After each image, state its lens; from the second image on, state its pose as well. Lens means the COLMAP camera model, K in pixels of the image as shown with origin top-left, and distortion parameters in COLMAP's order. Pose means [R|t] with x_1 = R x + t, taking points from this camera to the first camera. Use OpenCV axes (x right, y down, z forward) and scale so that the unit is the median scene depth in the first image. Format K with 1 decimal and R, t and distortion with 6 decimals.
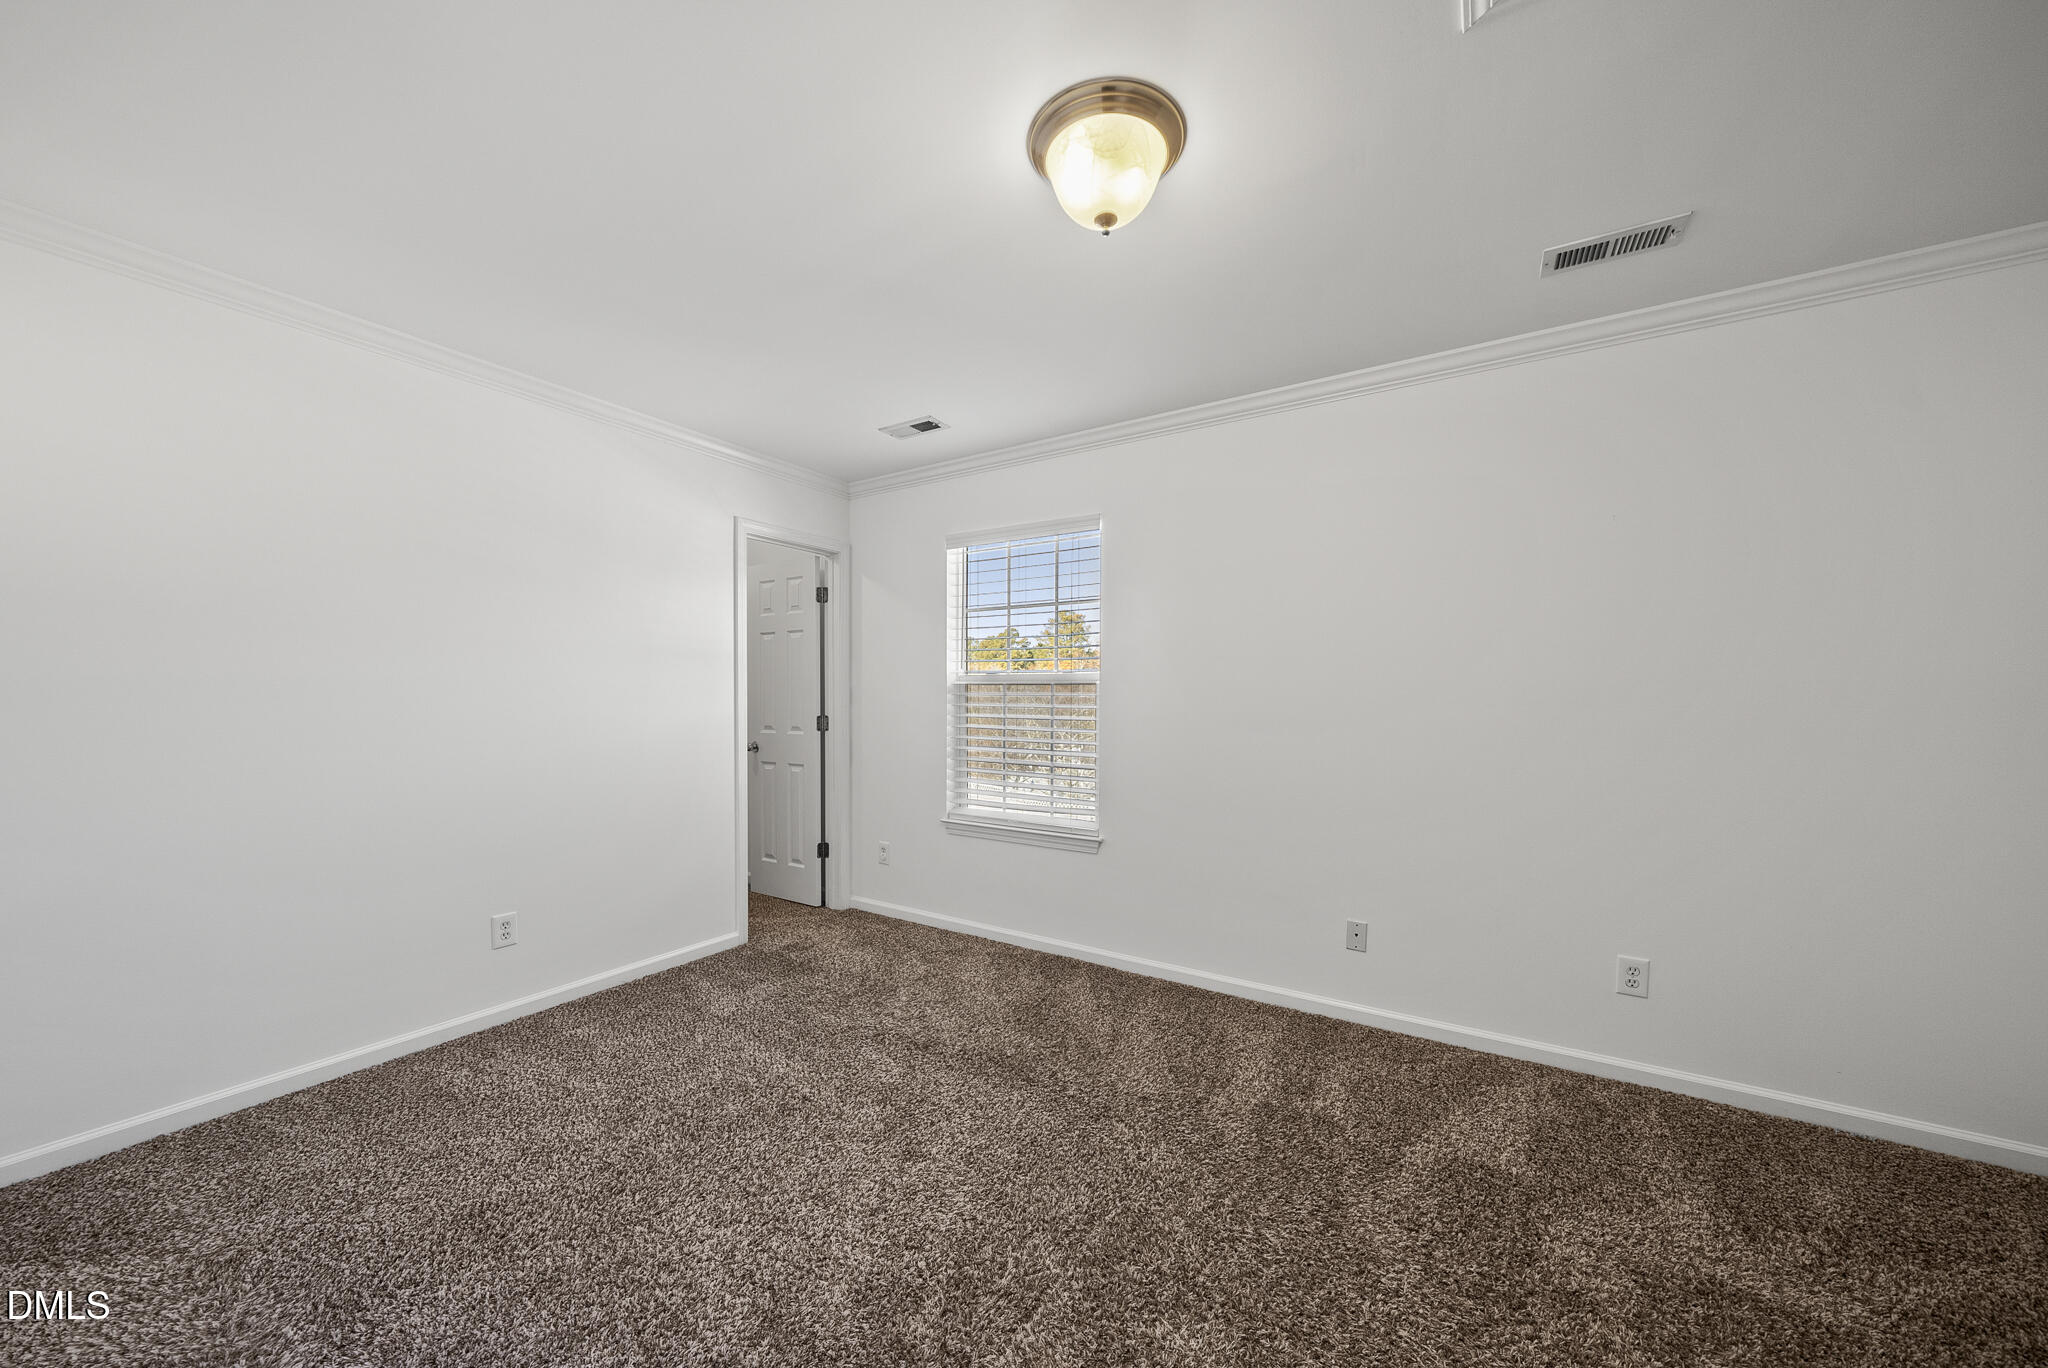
lens RADIAL K [[716.1, 0, 1023.1], [0, 716.1, 697.9], [0, 0, 1]] dist [0.000835, 0.000187]
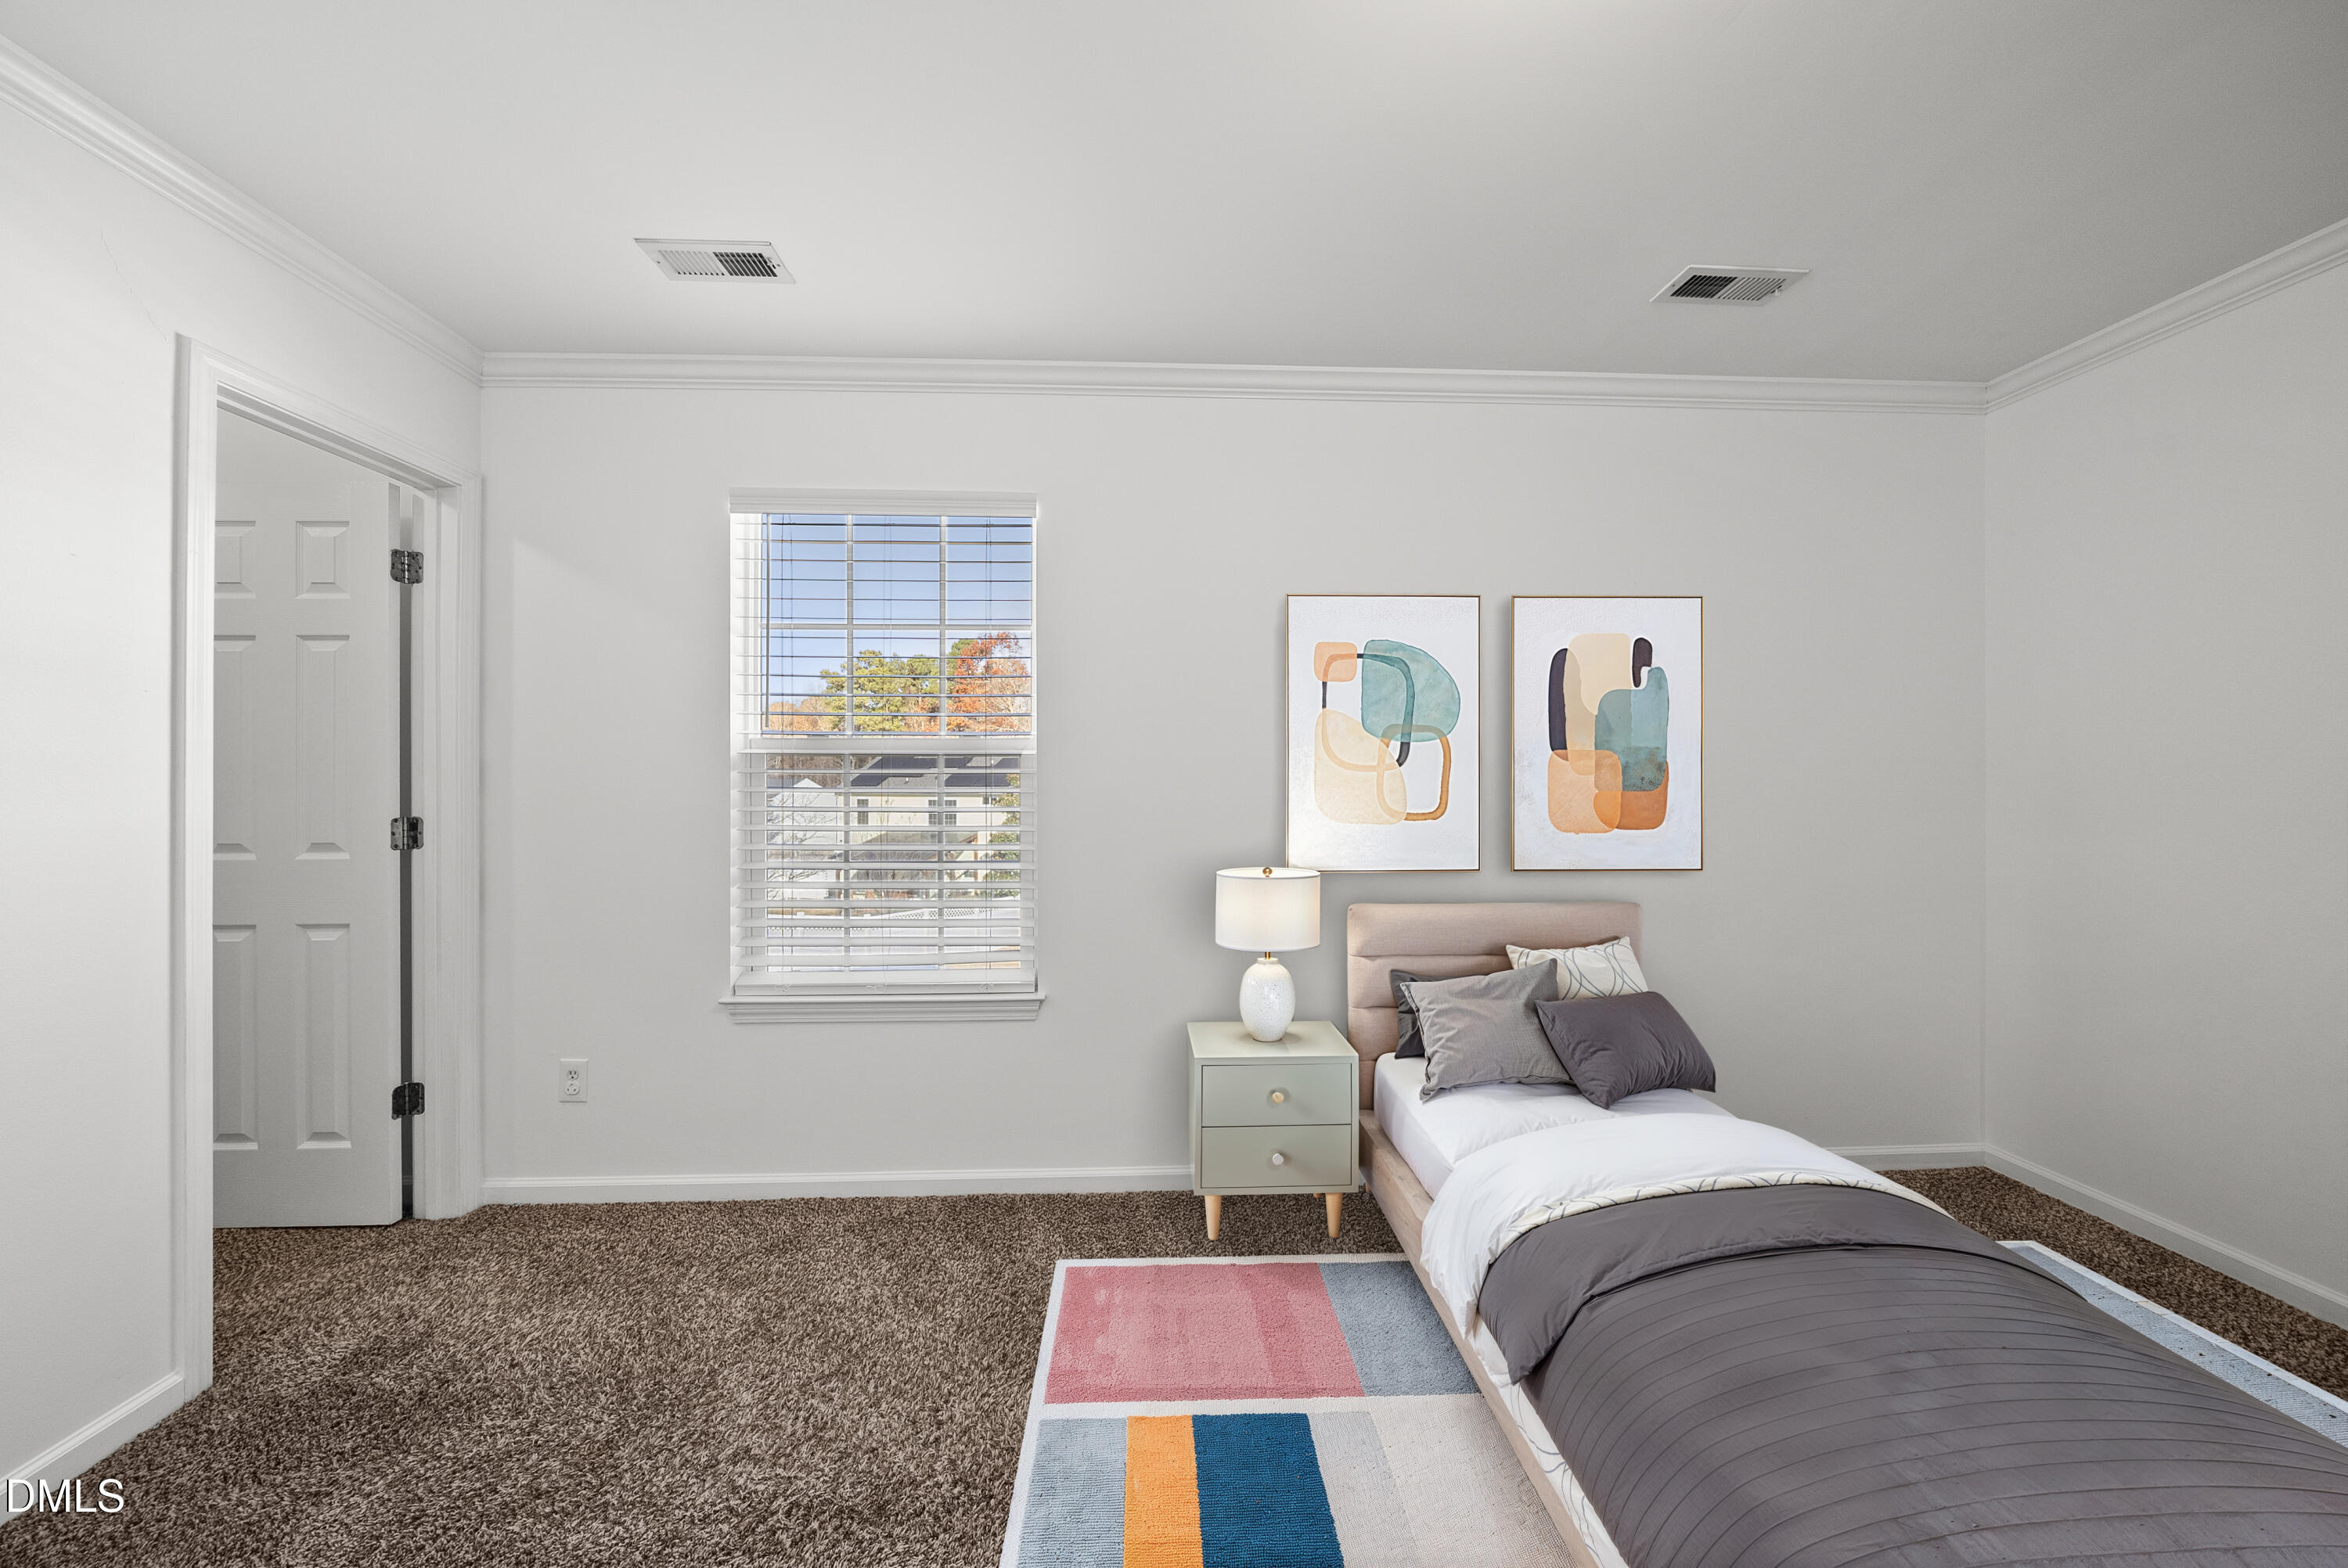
lens RADIAL K [[814.9, 0, 1168.5], [0, 814.9, 760.8], [0, 0, 1]] dist [-0.008382, 0.000446]
pose [[0.819126, 0.004685, 0.573594, -0.190472], [0.006607, 0.999823, -0.017601, -0.000118], [-0.573575, 0.018207, 0.818951, 0.290387]]
